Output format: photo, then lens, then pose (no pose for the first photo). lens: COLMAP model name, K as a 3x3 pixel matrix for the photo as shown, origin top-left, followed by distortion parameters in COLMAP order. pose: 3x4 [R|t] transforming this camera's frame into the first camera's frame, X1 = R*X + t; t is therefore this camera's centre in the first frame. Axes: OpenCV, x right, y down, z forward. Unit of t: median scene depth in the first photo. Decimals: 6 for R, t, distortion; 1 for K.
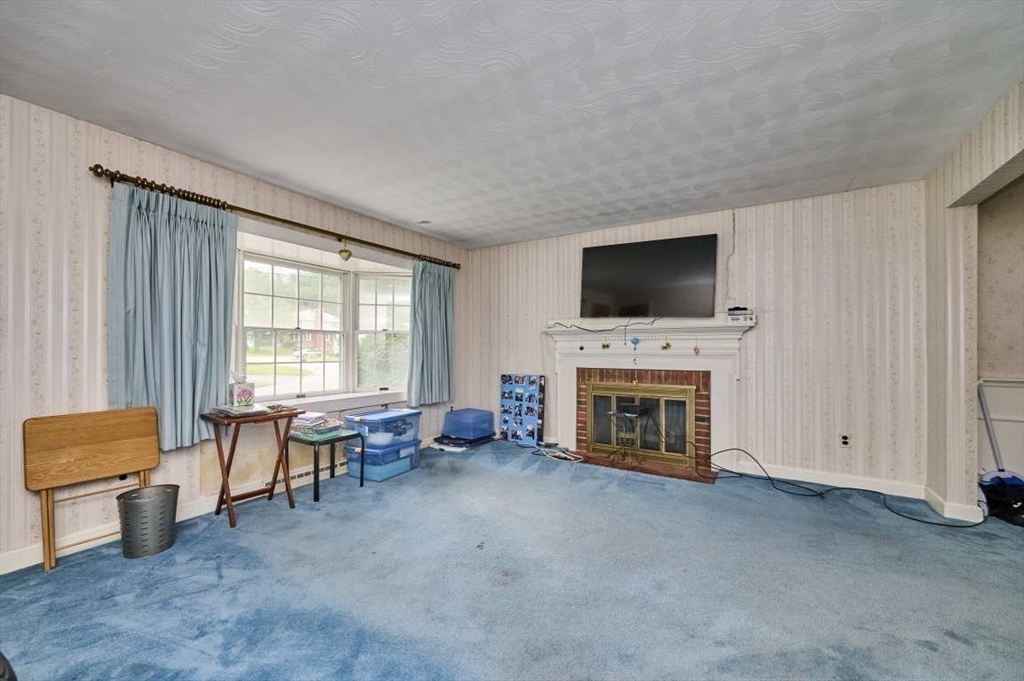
lens RADIAL K [[408.7, 0, 511.4], [0, 408.7, 346.3], [0, 0, 1]] dist [-0.000254, -0.000117]
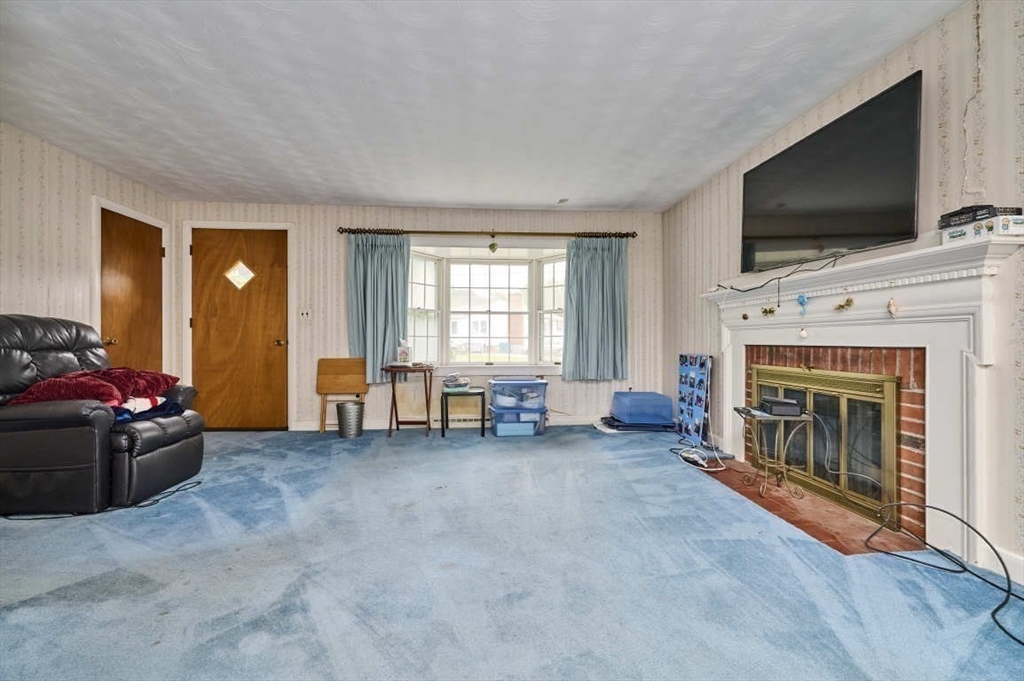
lens RADIAL K [[421.8, 0, 510.2], [0, 421.8, 339.2], [0, 0, 1]] dist [0.000977, 0.000006]
pose [[0.590864, -0.004714, -0.806757, 0.579347], [0.007462, 0.999972, -0.000378, 0.045113], [0.806736, -0.005797, 0.590883, 0.271793]]
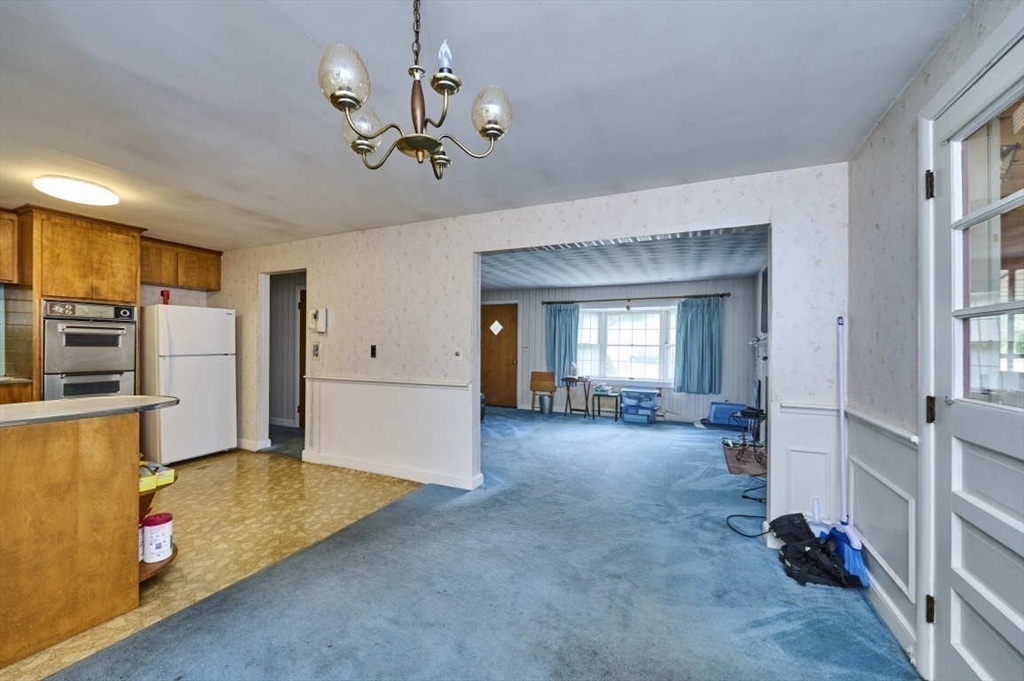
lens RADIAL K [[408.7, 0, 511.4], [0, 408.7, 346.3], [0, 0, 1]] dist [-0.000254, -0.000117]
pose [[0.123112, -0.000162, -0.992393, 1.370835], [-0.003376, 0.999994, -0.000582, -0.031435], [0.992387, 0.003422, 0.123111, 0.172863]]
